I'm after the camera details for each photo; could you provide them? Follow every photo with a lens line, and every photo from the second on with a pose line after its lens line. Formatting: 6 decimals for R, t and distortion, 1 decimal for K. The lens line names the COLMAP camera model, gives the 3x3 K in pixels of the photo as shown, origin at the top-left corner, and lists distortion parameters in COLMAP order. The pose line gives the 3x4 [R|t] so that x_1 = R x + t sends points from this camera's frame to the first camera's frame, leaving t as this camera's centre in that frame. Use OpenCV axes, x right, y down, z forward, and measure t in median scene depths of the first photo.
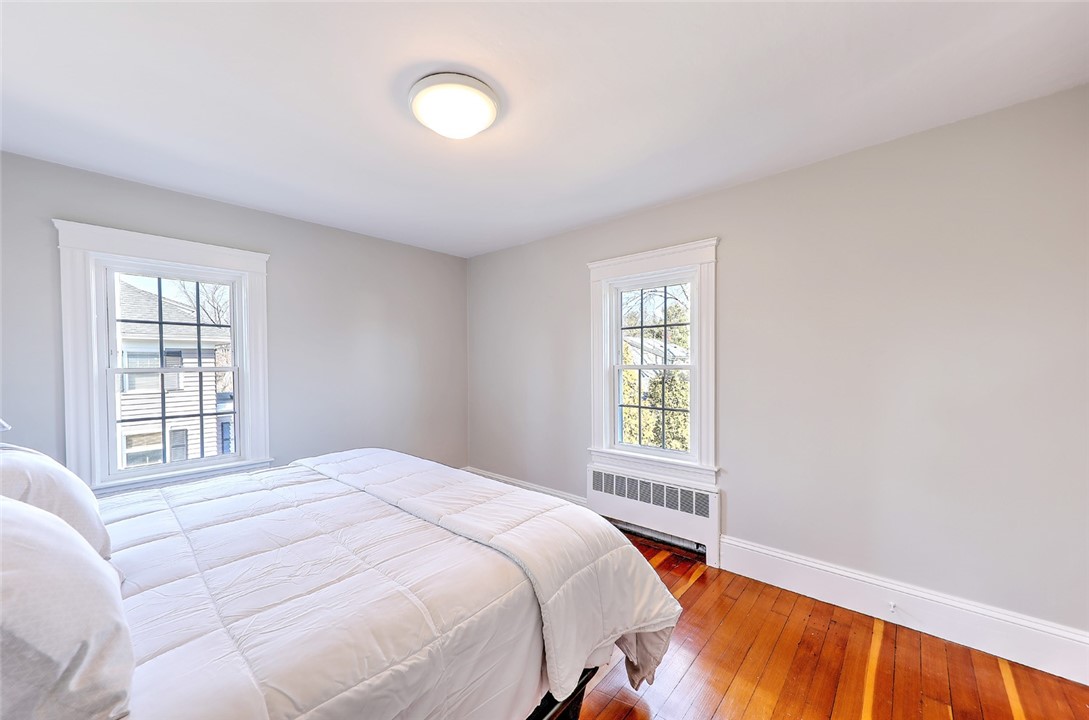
lens RADIAL K [[404.8, 0, 543.5], [0, 404.8, 362.0], [0, 0, 1]] dist [-0.000305, -0.000006]
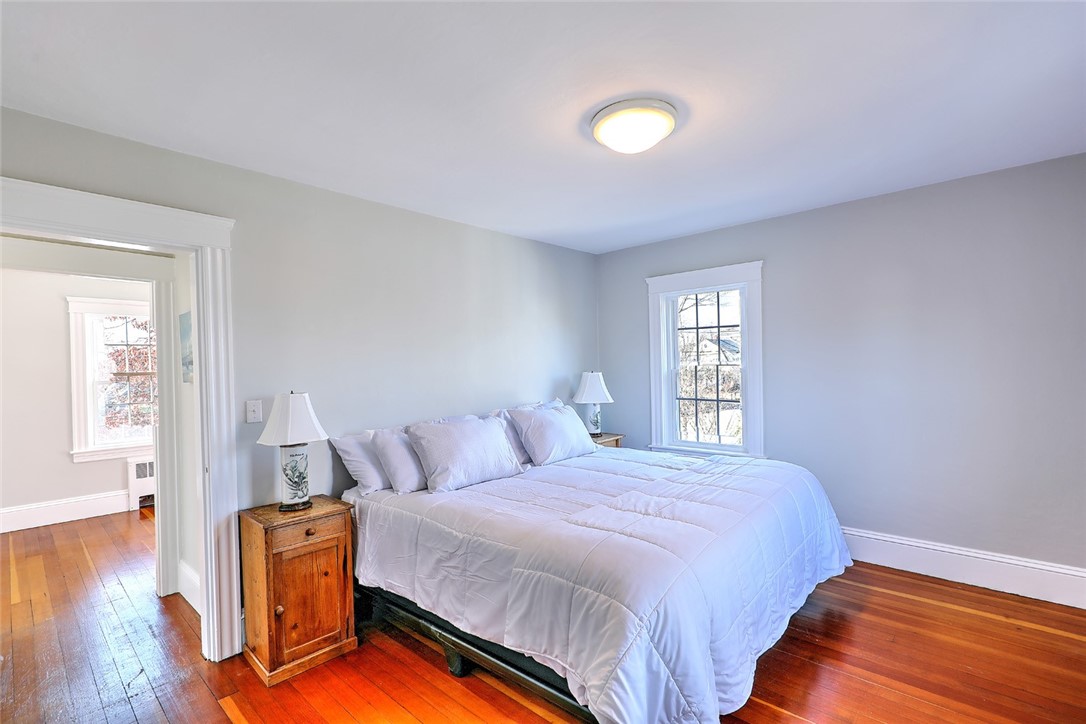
lens RADIAL K [[485.2, 0, 536.2], [0, 485.2, 367.1], [0, 0, 1]] dist [0.010699, -0.005690]
pose [[-0.004668, 0.015709, -0.999866, 1.220019], [0.020986, 0.999658, 0.015608, -0.048372], [0.999769, -0.020911, -0.004996, 0.871518]]
